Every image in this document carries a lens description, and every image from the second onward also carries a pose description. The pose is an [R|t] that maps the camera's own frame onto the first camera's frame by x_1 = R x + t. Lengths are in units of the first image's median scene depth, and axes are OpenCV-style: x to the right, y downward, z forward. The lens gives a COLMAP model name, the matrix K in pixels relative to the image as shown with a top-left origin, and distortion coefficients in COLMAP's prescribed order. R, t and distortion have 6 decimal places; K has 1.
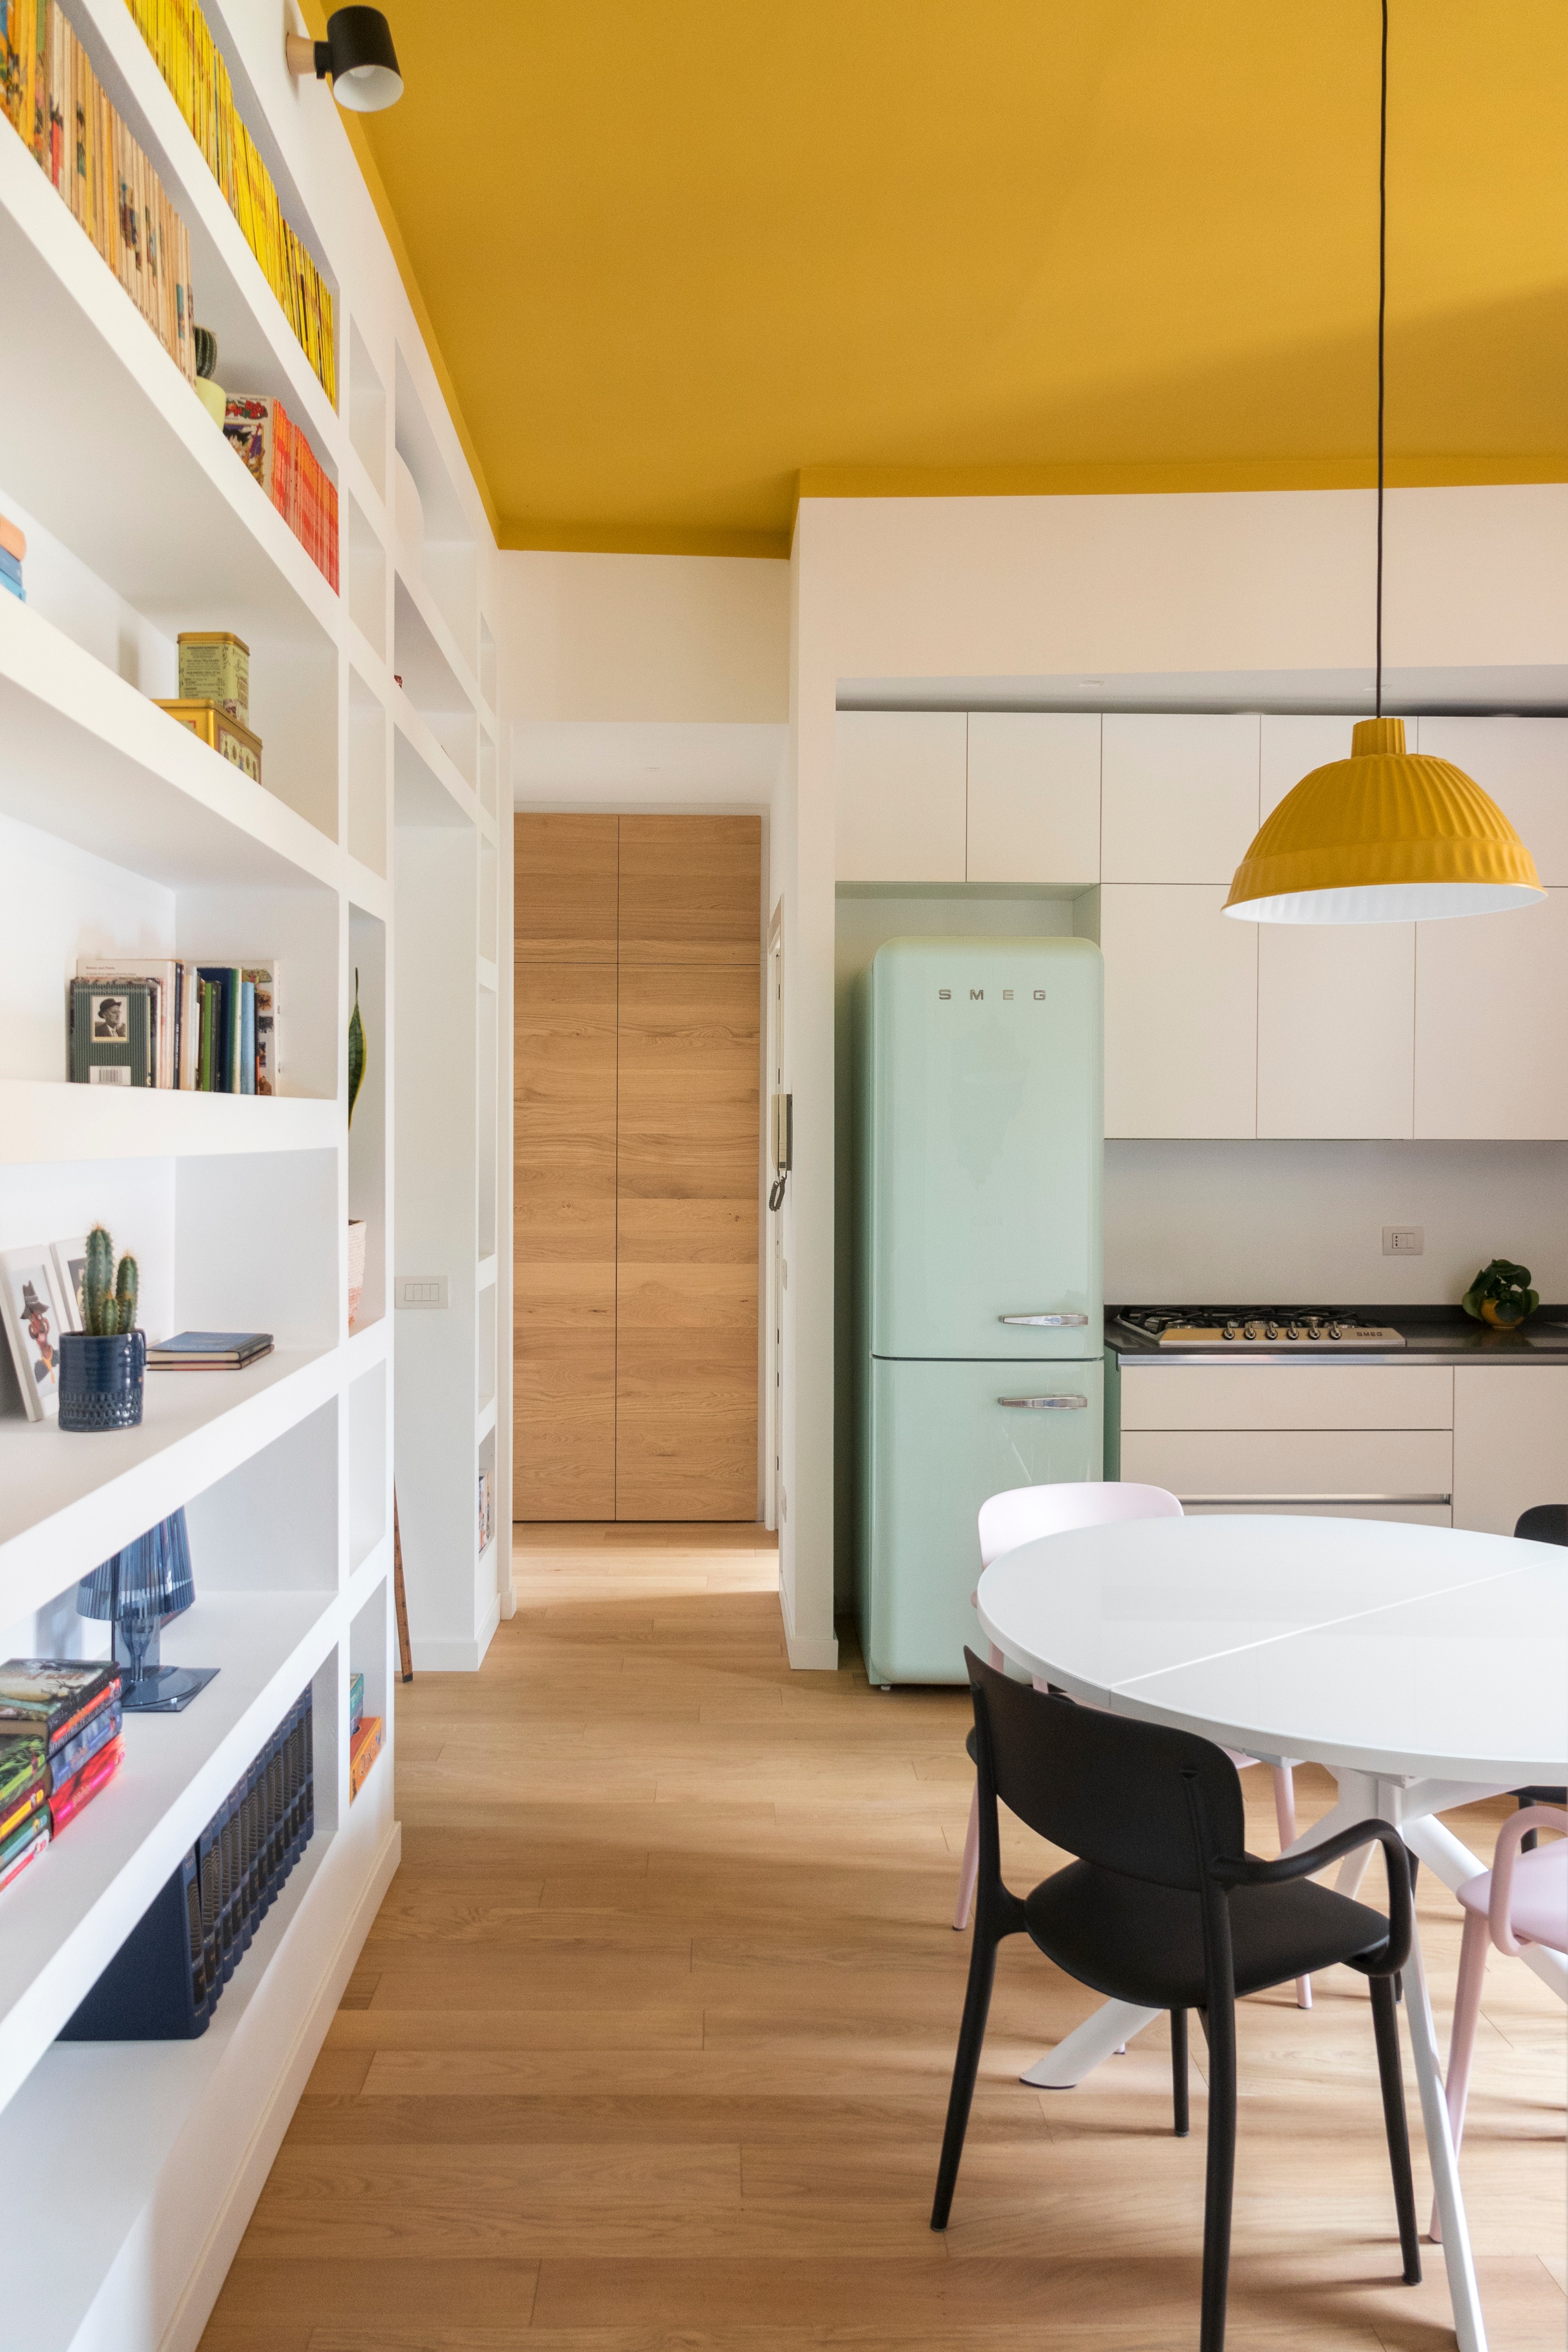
lens RADIAL K [[1595.9, 0, 764.0], [0, 1595.9, 1157.9], [0, 0, 1]] dist [-0.006026, 0.002216]
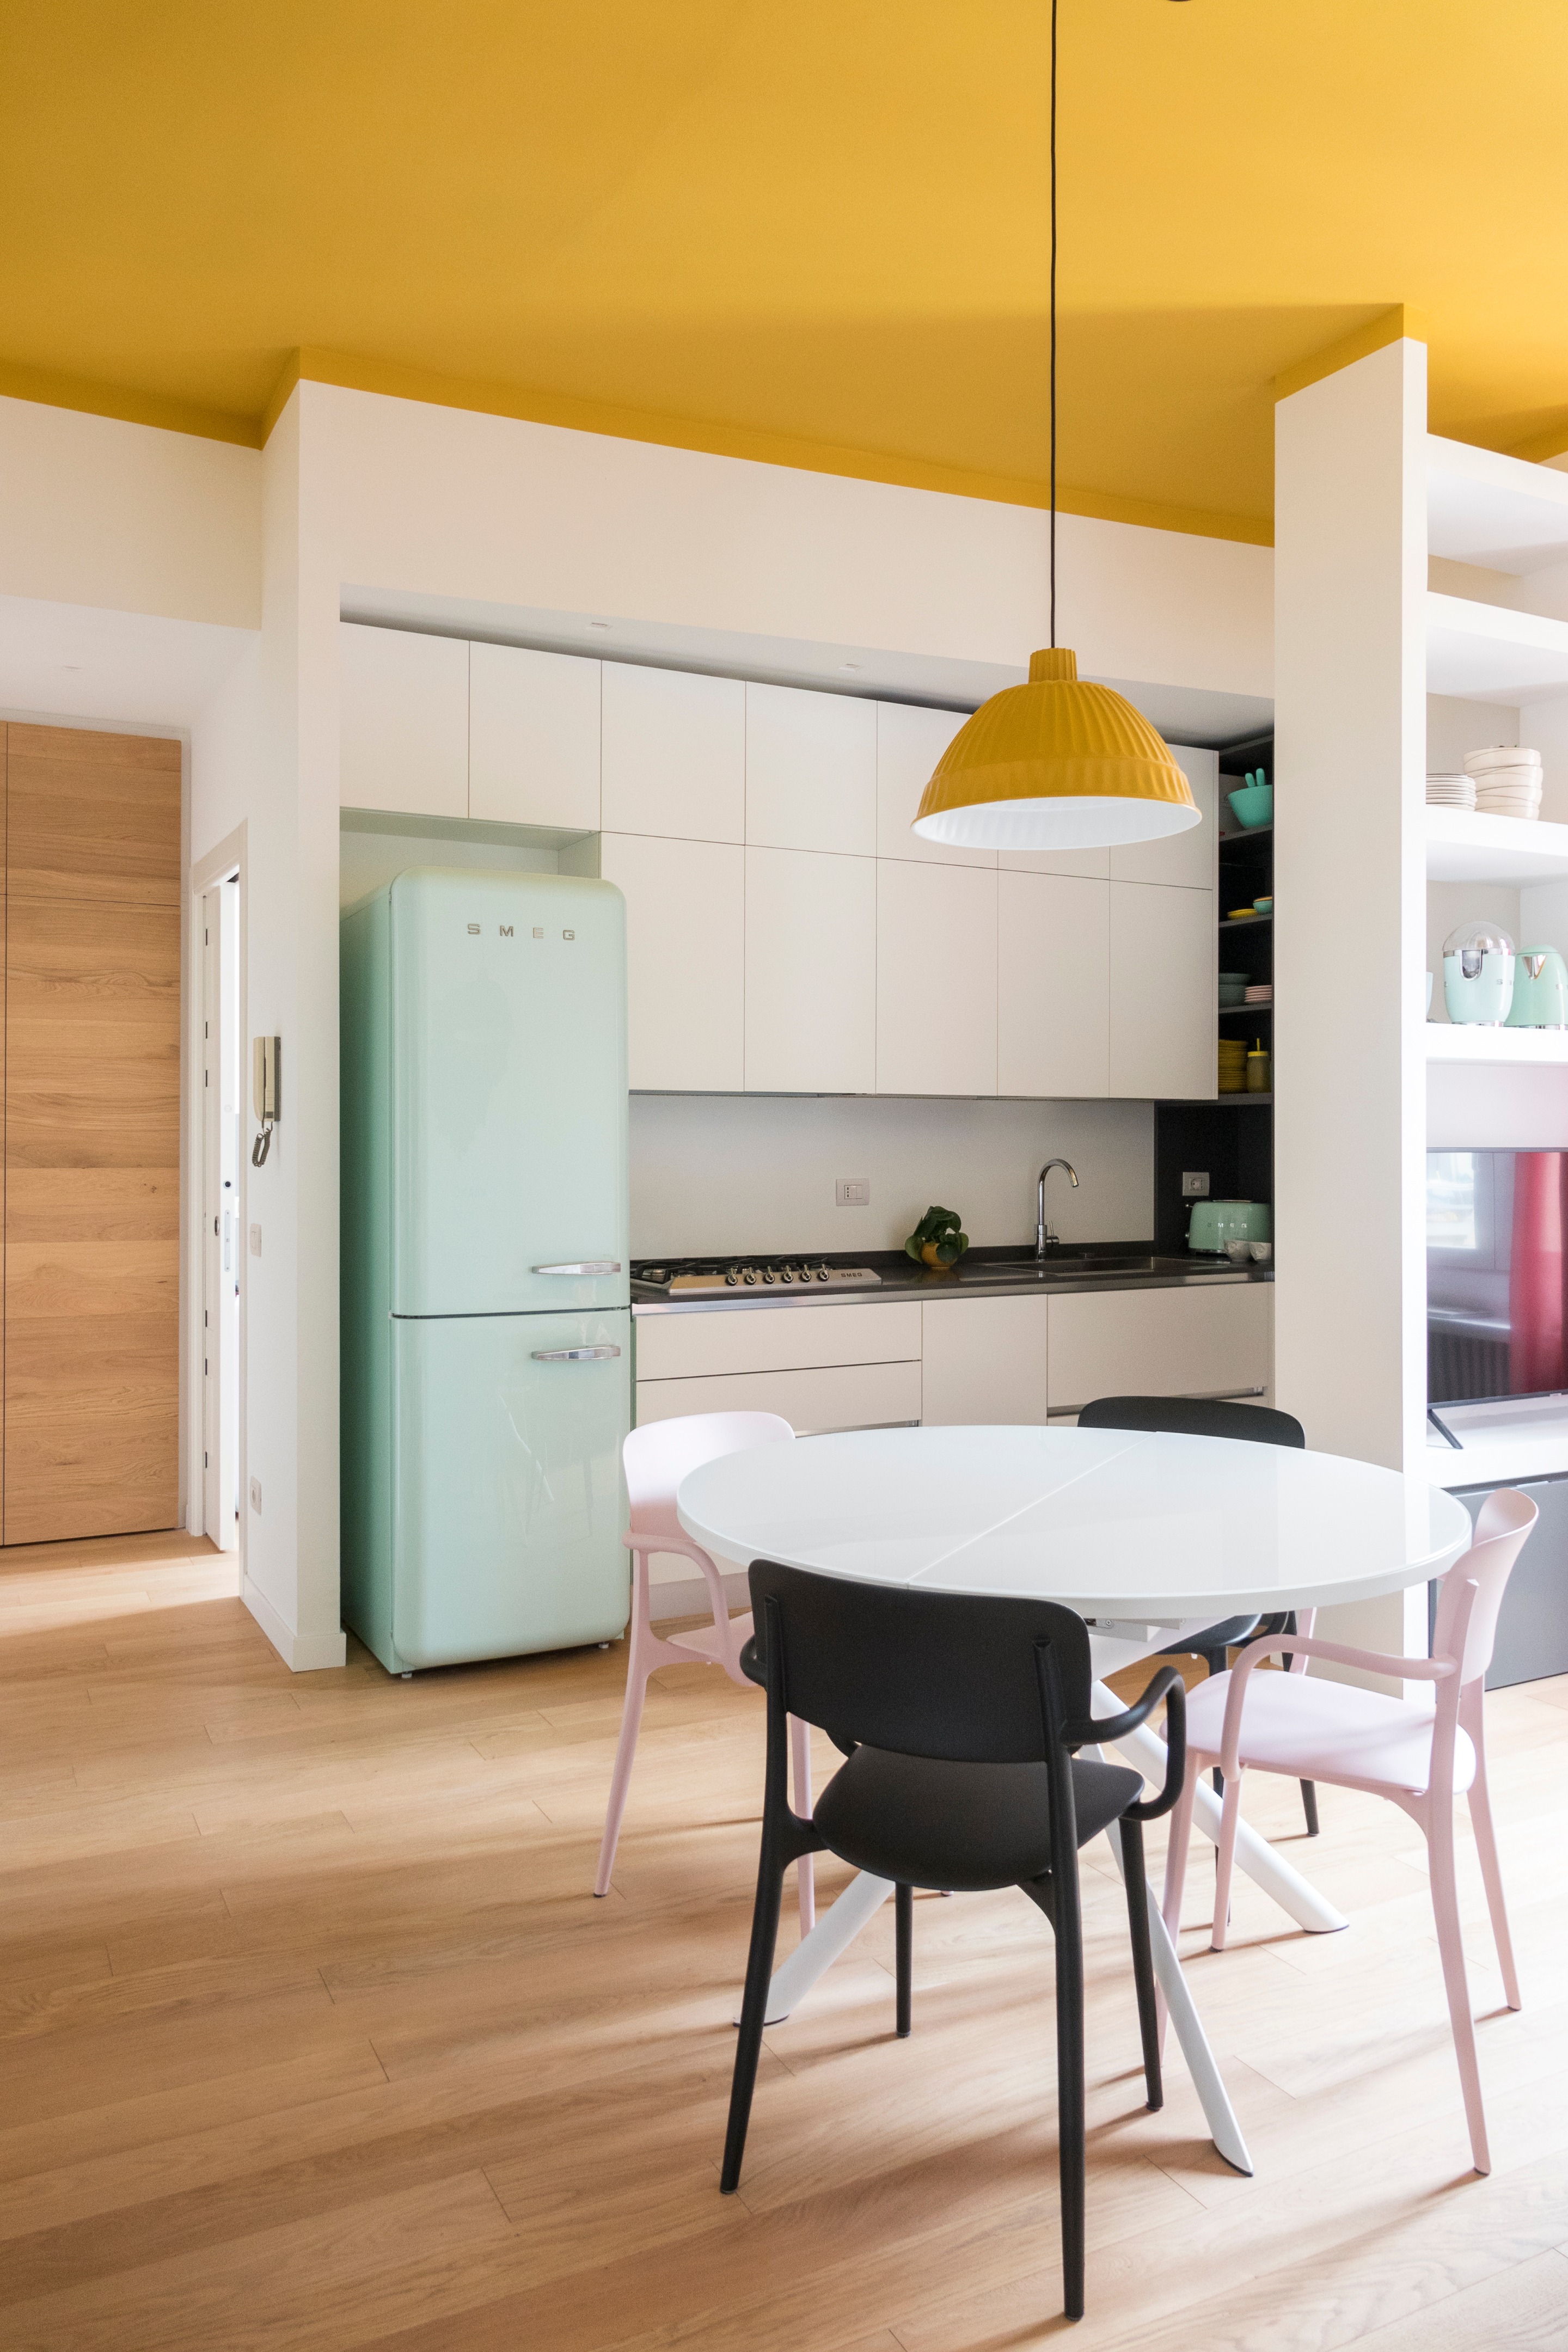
lens RADIAL K [[1595.9, 0, 782.0], [0, 1595.9, 1141.9], [0, 0, 1]] dist [-0.006026, 0.002216]
pose [[0.900186, -0.004987, 0.435477, -0.131213], [0.009636, 0.999918, -0.008467, 0.032769], [-0.435399, 0.011818, 0.900160, 0.068955]]
